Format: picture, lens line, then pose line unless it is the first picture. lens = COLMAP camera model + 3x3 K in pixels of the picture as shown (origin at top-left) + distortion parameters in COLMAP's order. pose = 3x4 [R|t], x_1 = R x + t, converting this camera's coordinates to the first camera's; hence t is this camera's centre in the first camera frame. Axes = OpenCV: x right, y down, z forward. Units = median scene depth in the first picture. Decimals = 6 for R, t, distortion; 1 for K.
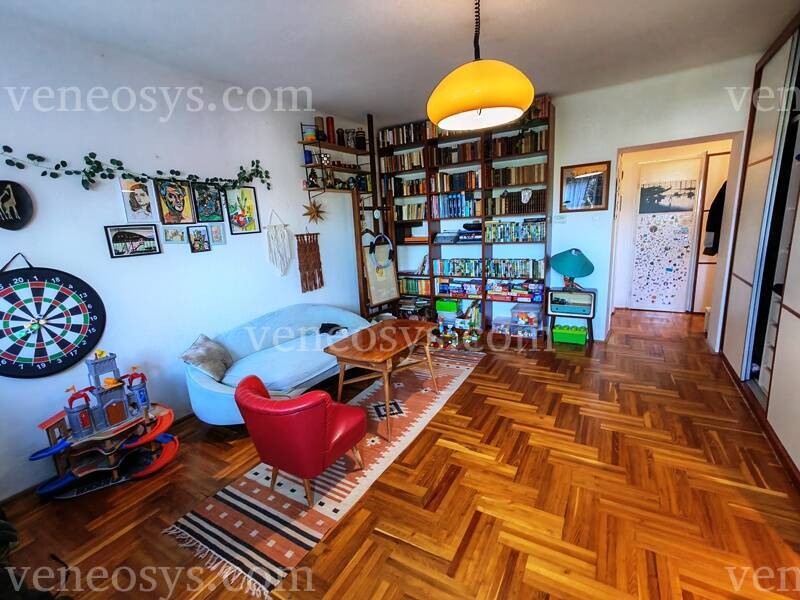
lens RADIAL K [[369.5, 0, 396.8], [0, 369.5, 301.5], [0, 0, 1]] dist [0.003088, 0.000893]
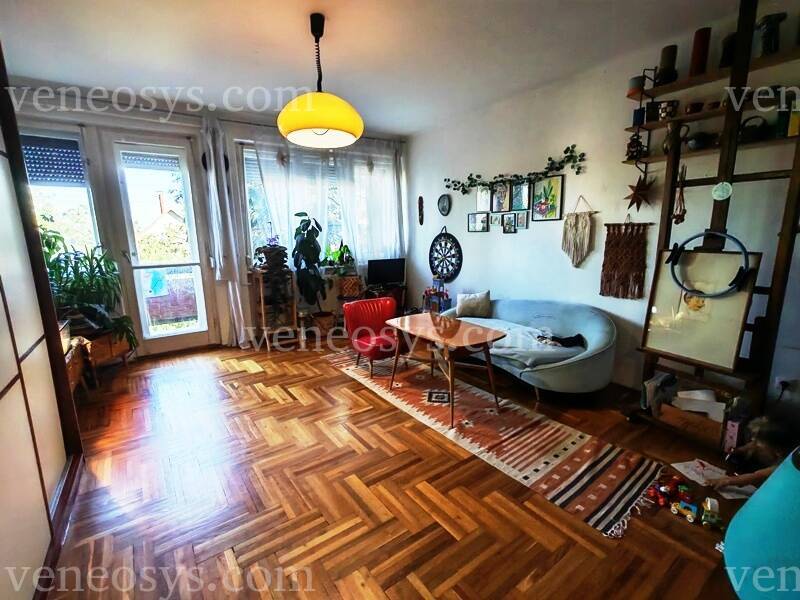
lens RADIAL K [[369.5, 0, 396.8], [0, 369.5, 301.5], [0, 0, 1]] dist [0.003088, 0.000893]
pose [[-0.403988, 0.238648, -0.883086, 0.814257], [-0.152962, 0.934154, 0.322425, -0.255521], [0.901885, 0.265335, -0.340883, 1.085892]]
